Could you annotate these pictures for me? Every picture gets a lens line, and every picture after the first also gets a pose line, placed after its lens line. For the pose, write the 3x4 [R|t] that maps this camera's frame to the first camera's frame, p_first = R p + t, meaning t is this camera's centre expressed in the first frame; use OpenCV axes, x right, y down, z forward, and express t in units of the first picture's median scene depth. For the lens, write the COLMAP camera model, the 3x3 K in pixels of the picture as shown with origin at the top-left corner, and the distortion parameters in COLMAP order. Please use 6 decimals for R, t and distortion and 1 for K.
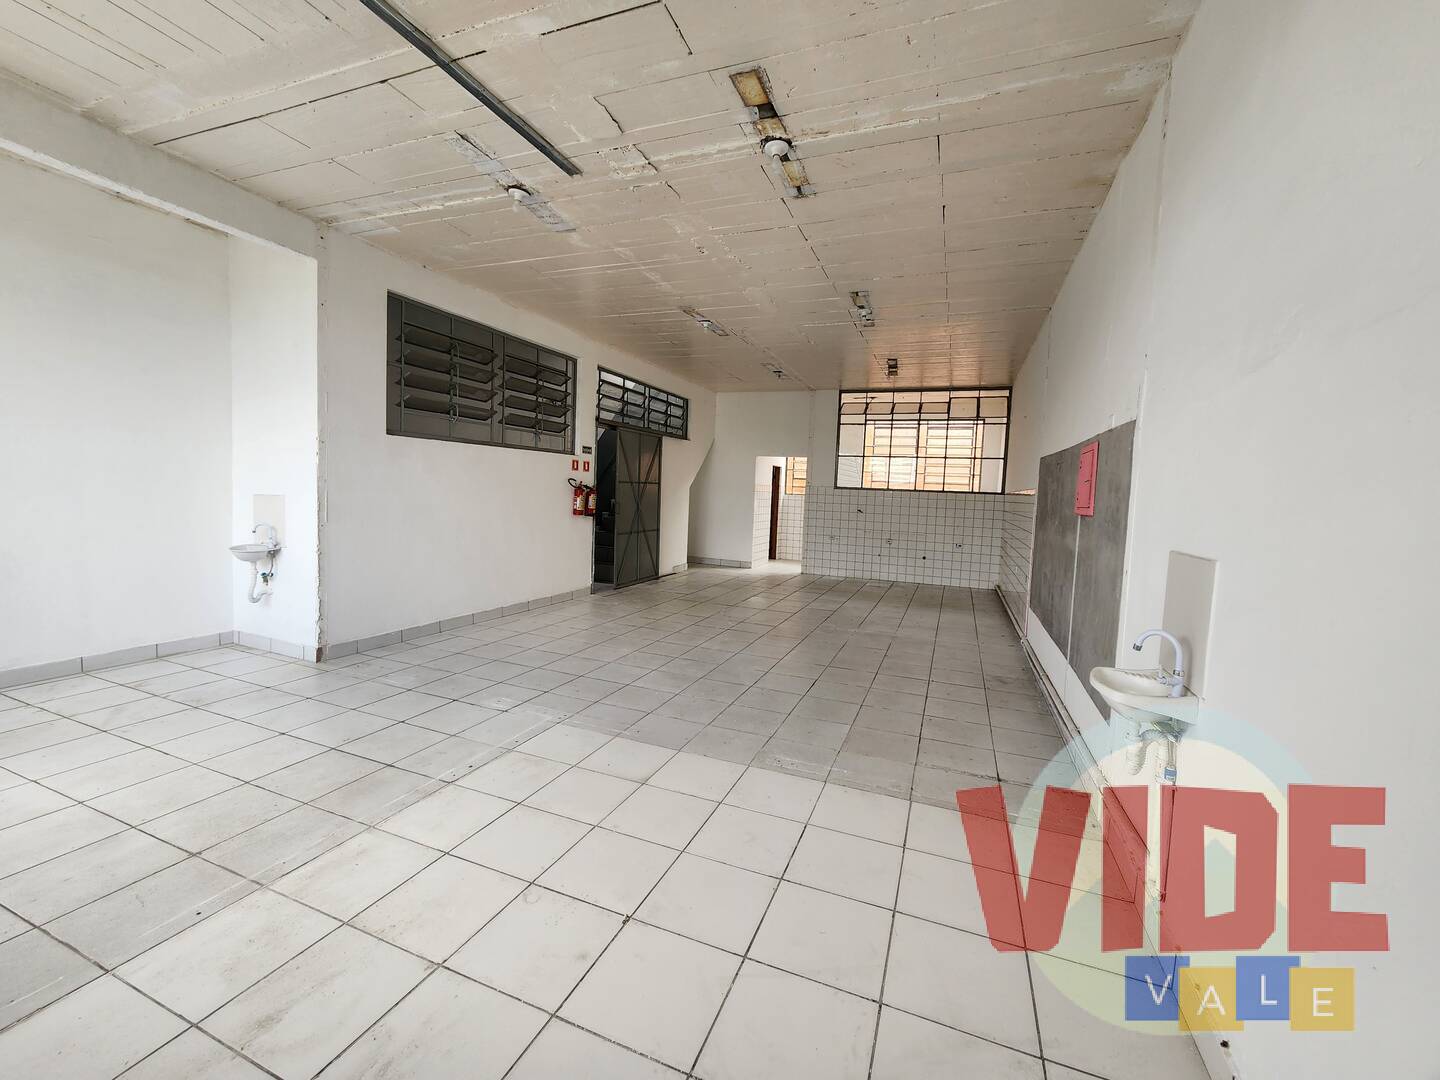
lens RADIAL K [[591.4, 0, 718.8], [0, 591.4, 535.9], [0, 0, 1]] dist [-0.003419, -0.000496]
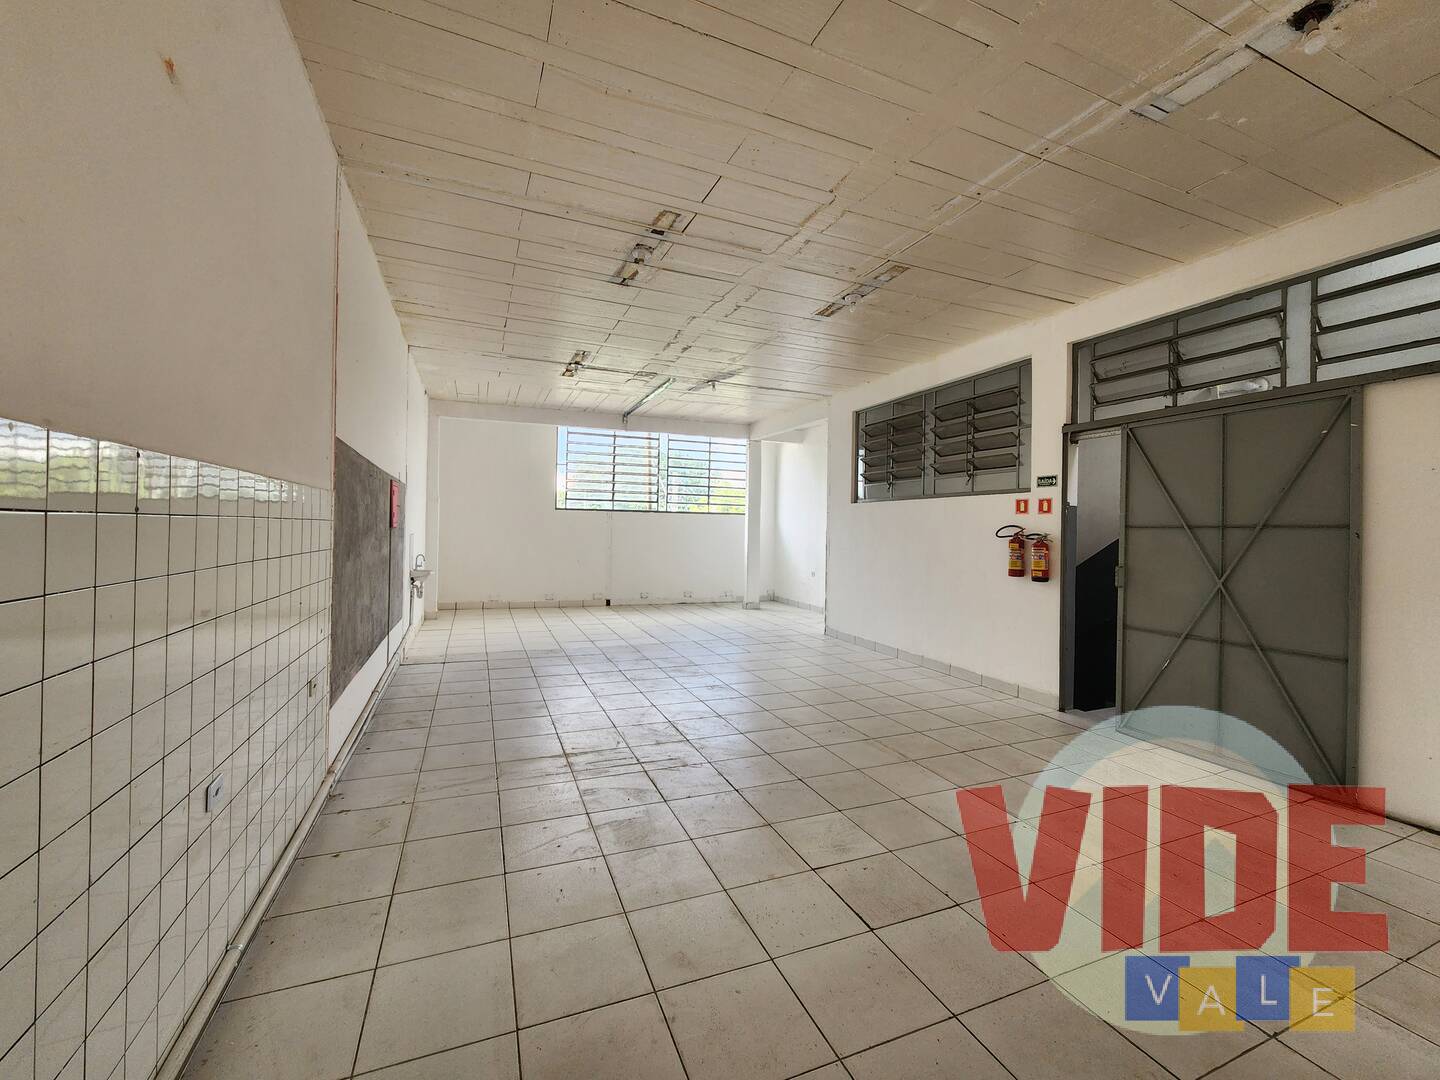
lens RADIAL K [[591.4, 0, 733.1], [0, 591.4, 513.8], [0, 0, 1]] dist [-0.003419, -0.000496]
pose [[-0.705165, -0.060090, -0.706493, 0.418678], [-0.090146, 0.995915, 0.005271, -0.069086], [0.703290, 0.067404, -0.707701, 1.046175]]
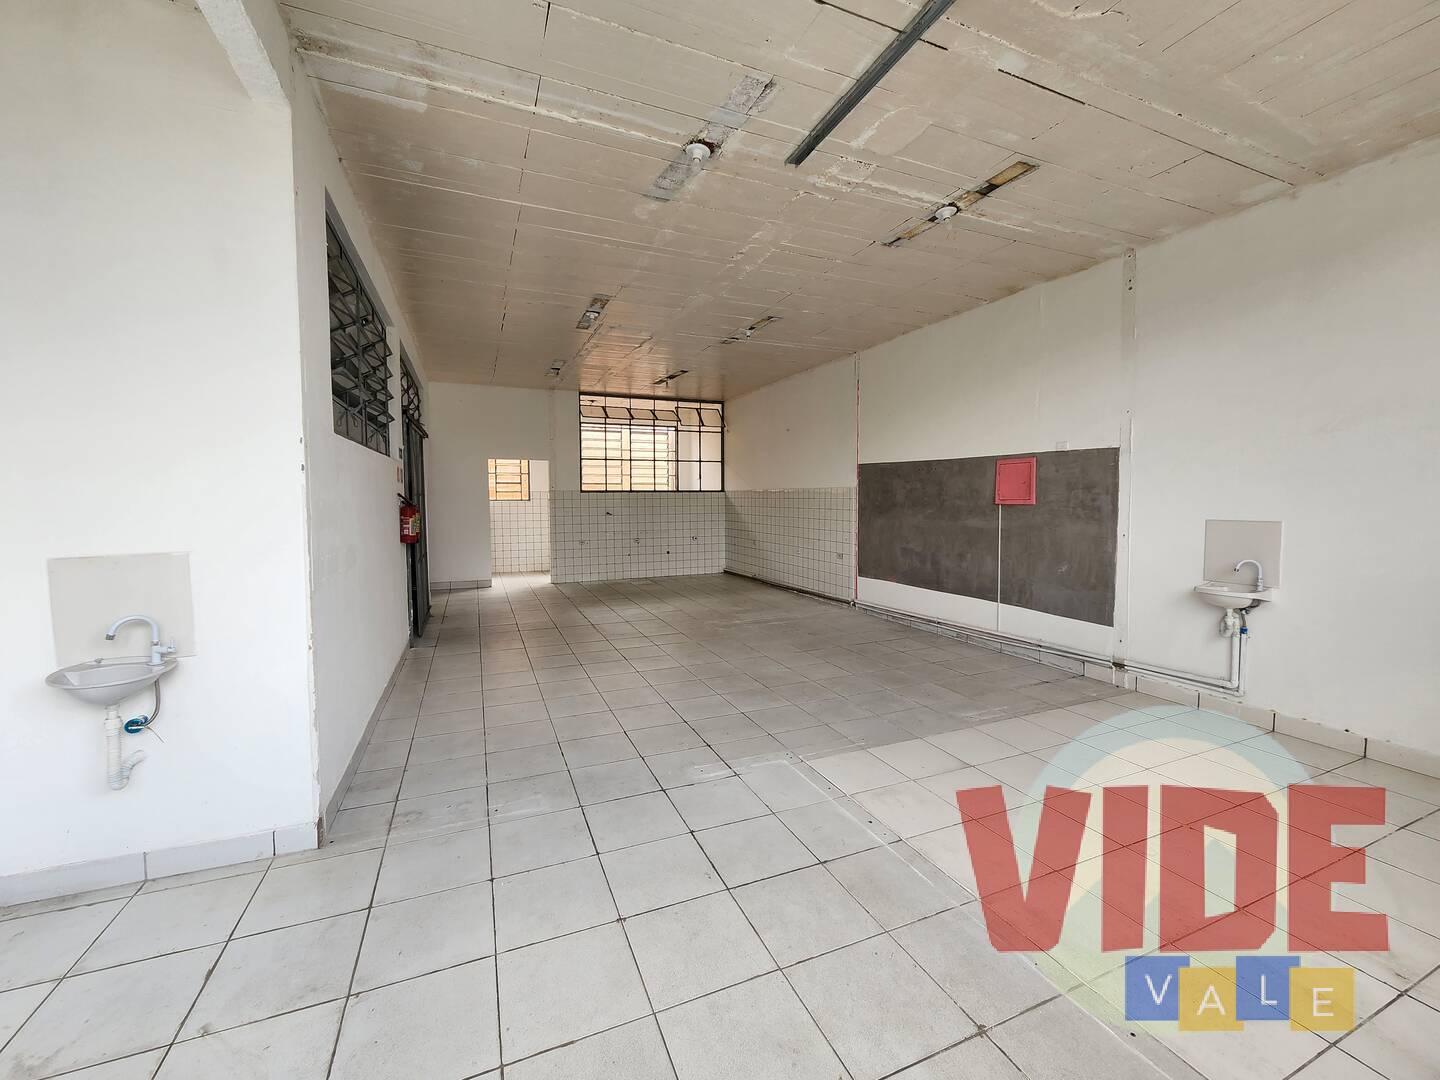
lens RADIAL K [[591.4, 0, 720.9], [0, 591.4, 538.8], [0, 0, 1]] dist [-0.003419, -0.000496]
pose [[0.707708, -0.094053, 0.700217, -0.394433], [0.087660, 0.995130, 0.045068, -0.032674], [-0.701046, 0.029486, 0.712506, 0.171321]]
